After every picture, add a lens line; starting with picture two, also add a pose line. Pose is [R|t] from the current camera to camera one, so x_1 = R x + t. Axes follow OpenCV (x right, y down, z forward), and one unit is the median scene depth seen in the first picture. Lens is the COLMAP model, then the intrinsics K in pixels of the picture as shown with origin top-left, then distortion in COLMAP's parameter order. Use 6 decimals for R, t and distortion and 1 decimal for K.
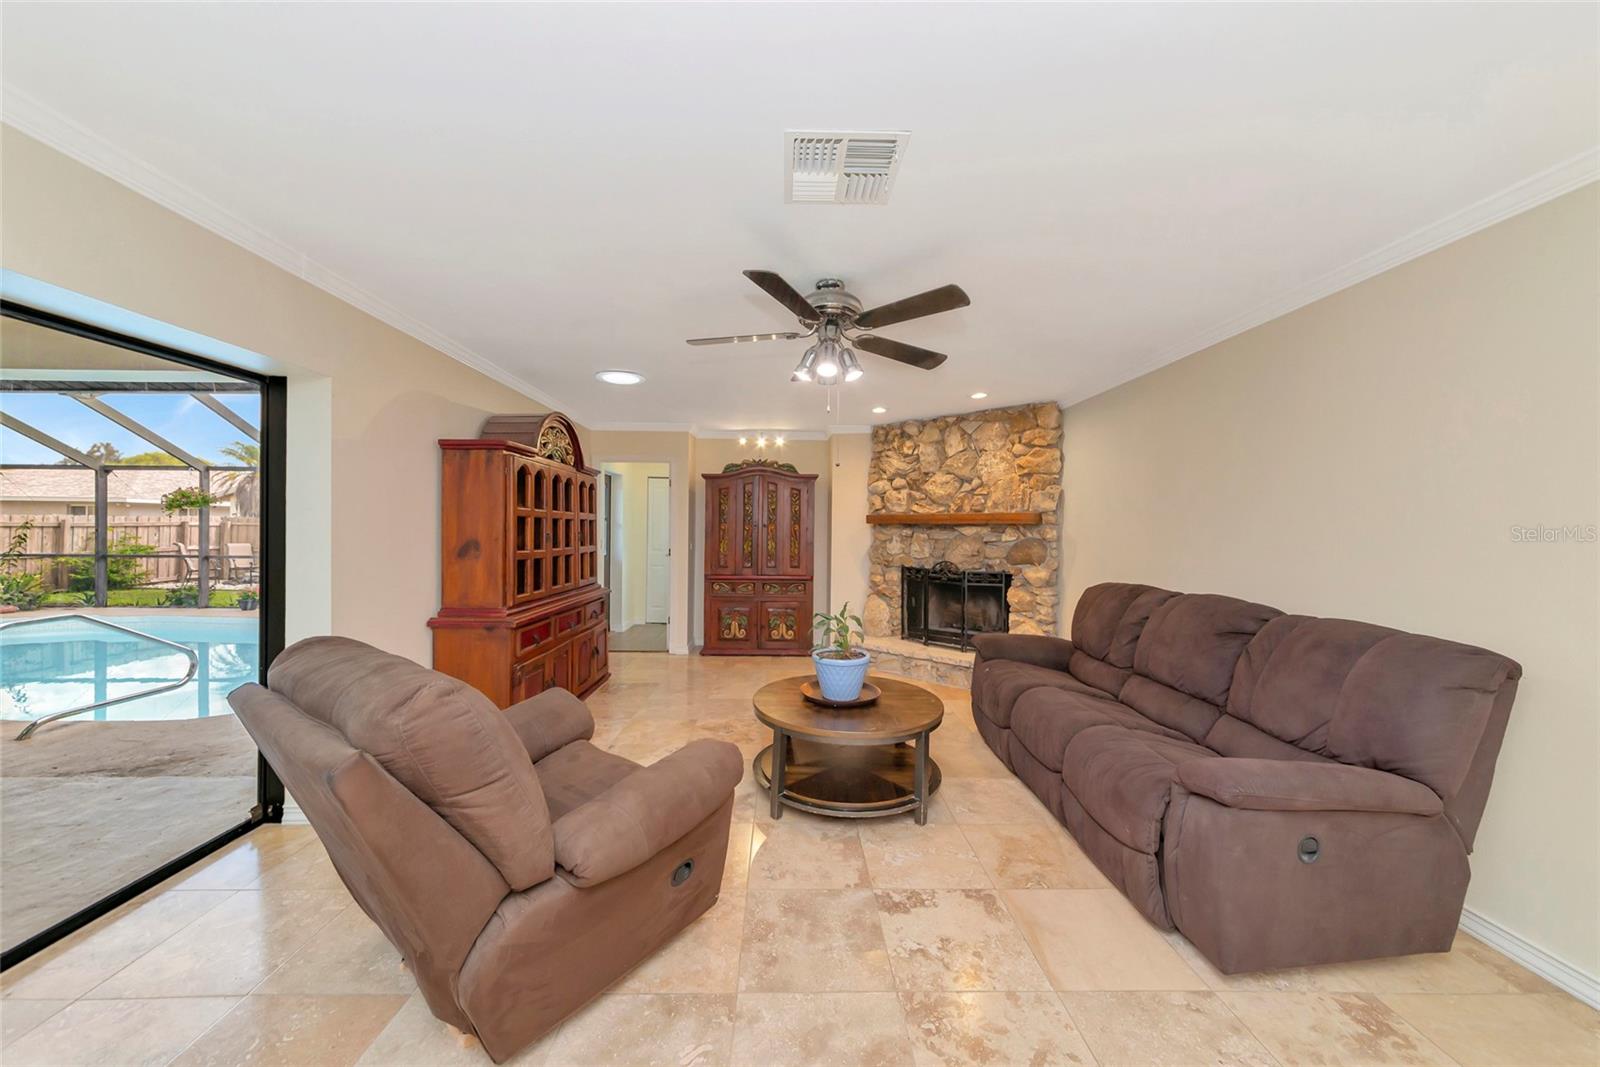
lens RADIAL K [[564.9, 0, 798.2], [0, 564.9, 533.3], [0, 0, 1]] dist [-0.003523, 0.000820]
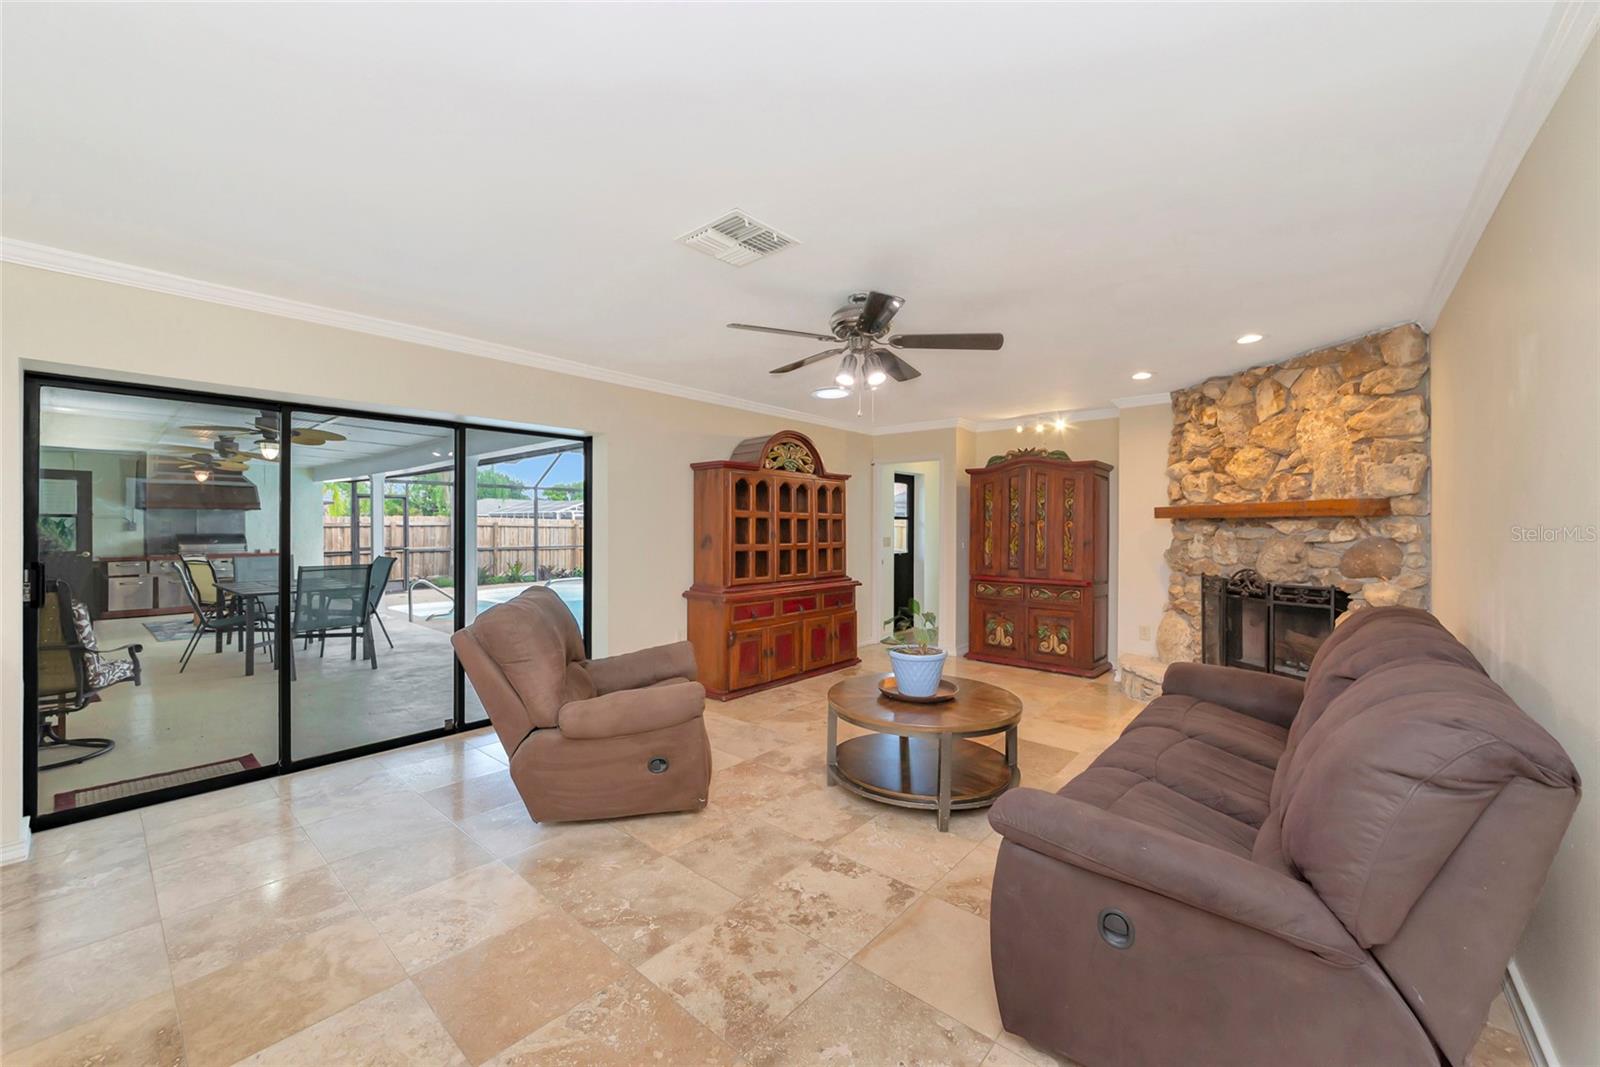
lens RADIAL K [[620.7, 0, 789.9], [0, 620.7, 525.5], [0, 0, 1]] dist [-0.001953, -0.001588]
pose [[0.739797, -0.007869, -0.672784, 0.394103], [-0.000216, 0.999929, -0.011933, 0.003712], [0.672830, 0.008973, 0.739743, 0.018819]]
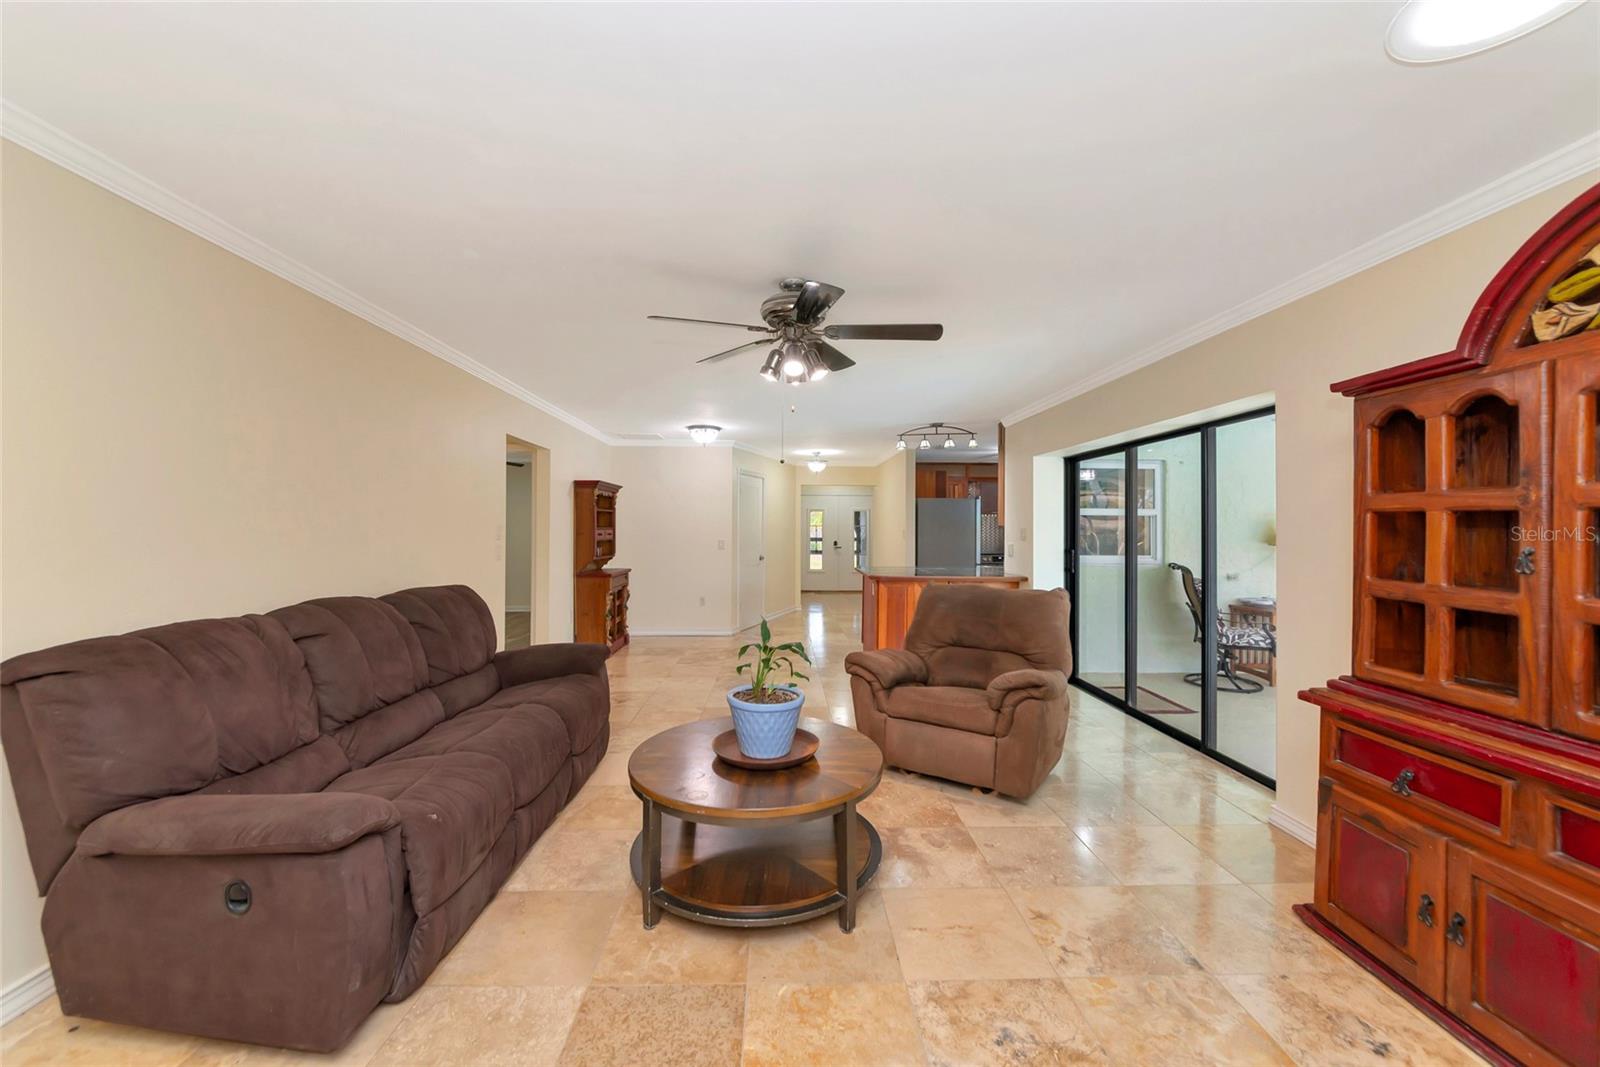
lens RADIAL K [[620.7, 0, 803.4], [0, 620.7, 528.3], [0, 0, 1]] dist [-0.001953, -0.001588]
pose [[-0.999781, -0.015223, -0.014394, 0.025470], [-0.015254, 0.999881, 0.002094, -0.006037], [0.014360, 0.002313, -0.999894, 1.107681]]
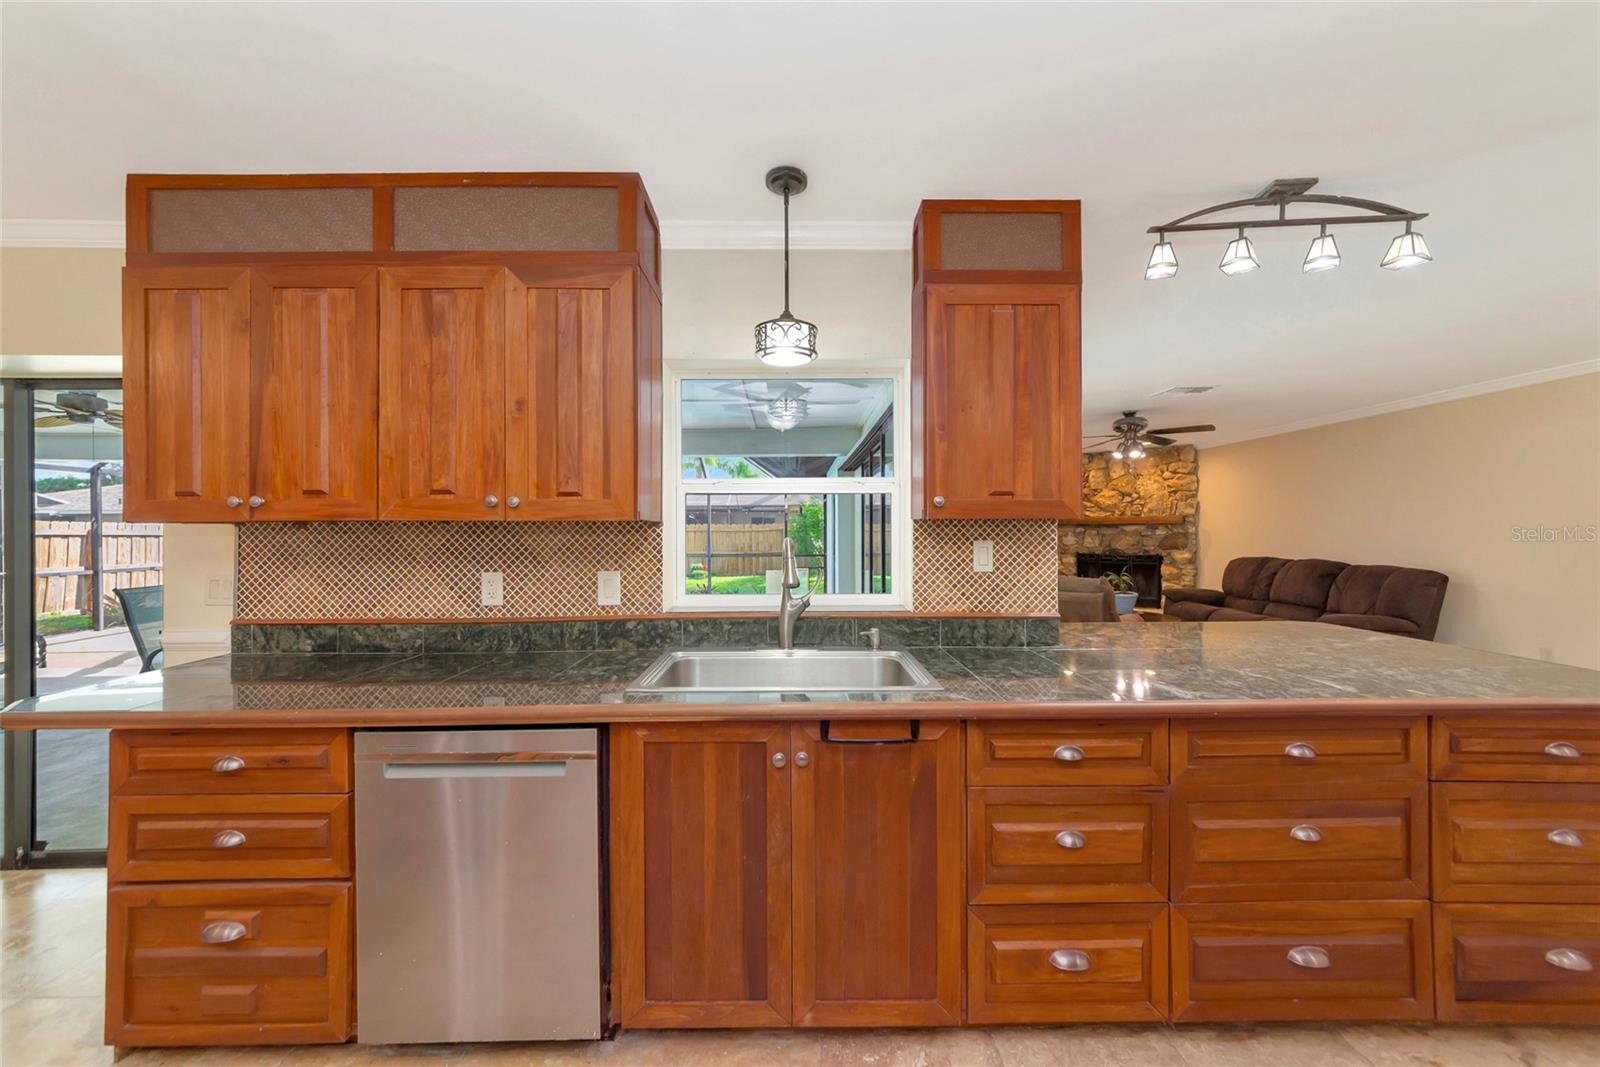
lens RADIAL K [[564.9, 0, 824.3], [0, 564.9, 529.4], [0, 0, 1]] dist [-0.003523, 0.000820]
pose [[0.999855, -0.012987, -0.010999, -0.539248], [0.012918, 0.999896, -0.006334, -0.002349], [0.011080, 0.006191, 0.999919, -0.561006]]
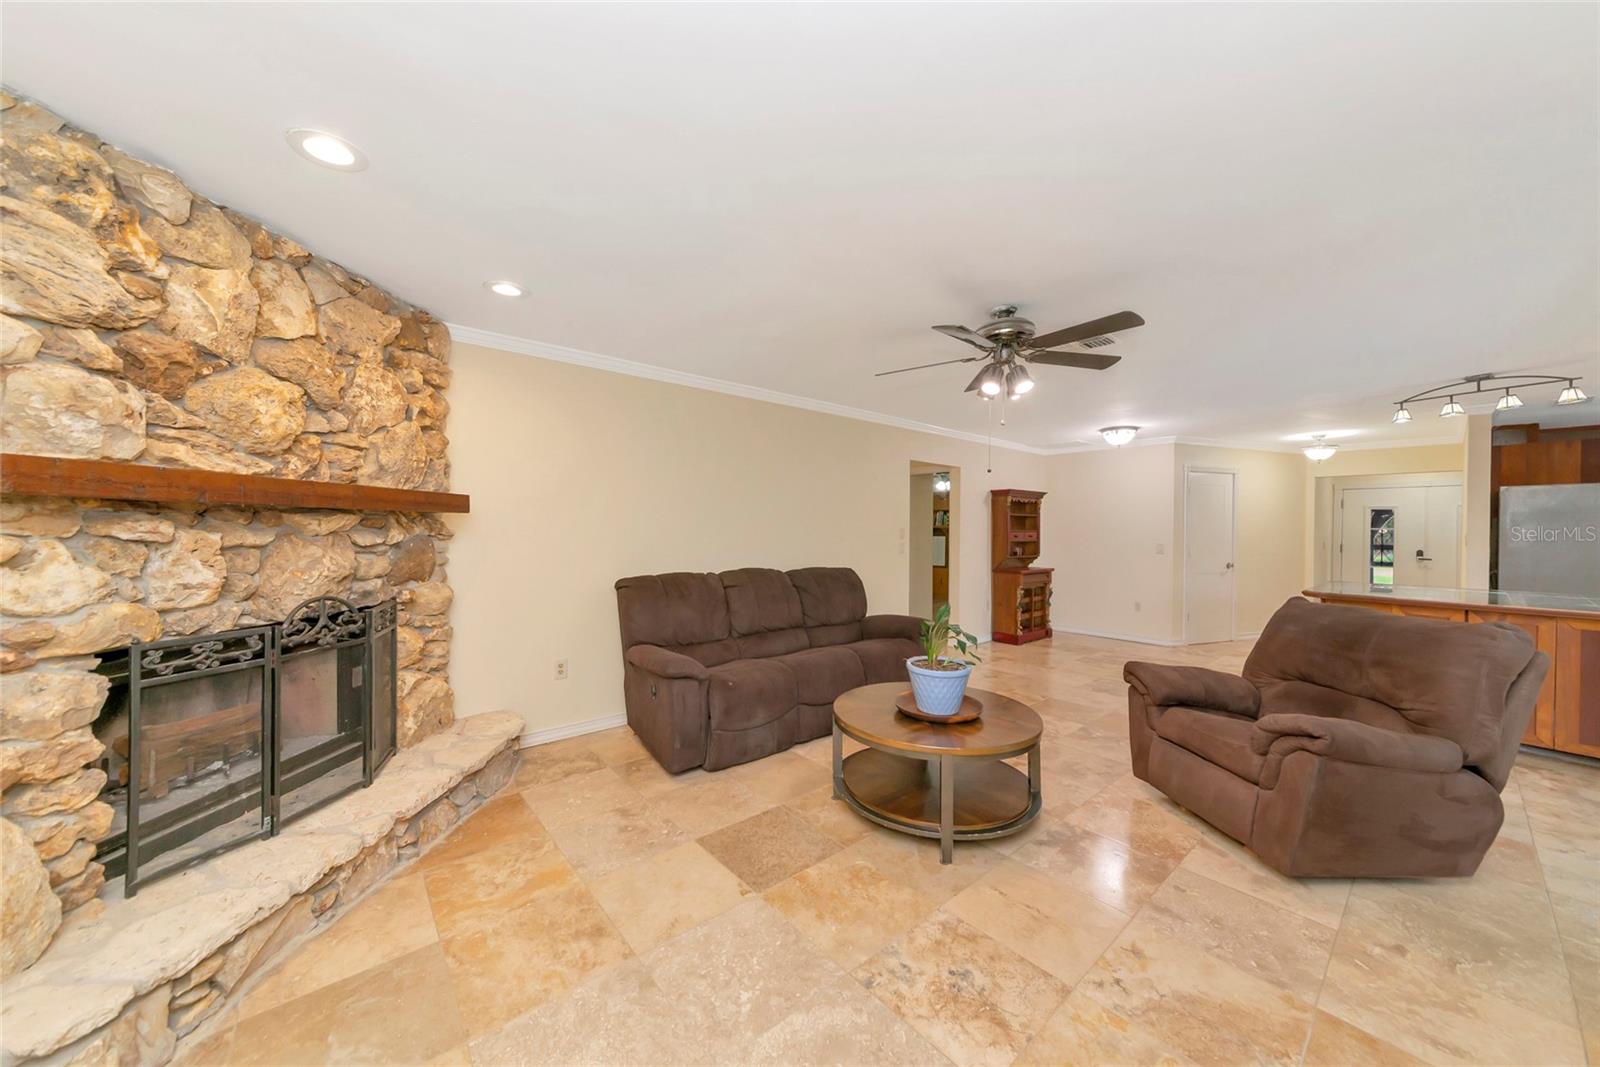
lens RADIAL K [[564.9, 0, 780.2], [0, 564.9, 537.6], [0, 0, 1]] dist [-0.003523, 0.000820]
pose [[-0.617020, -0.026165, 0.786512, -0.294074], [-0.010669, 0.999633, 0.024884, -0.008460], [-0.786875, 0.006962, -0.617073, 1.075579]]
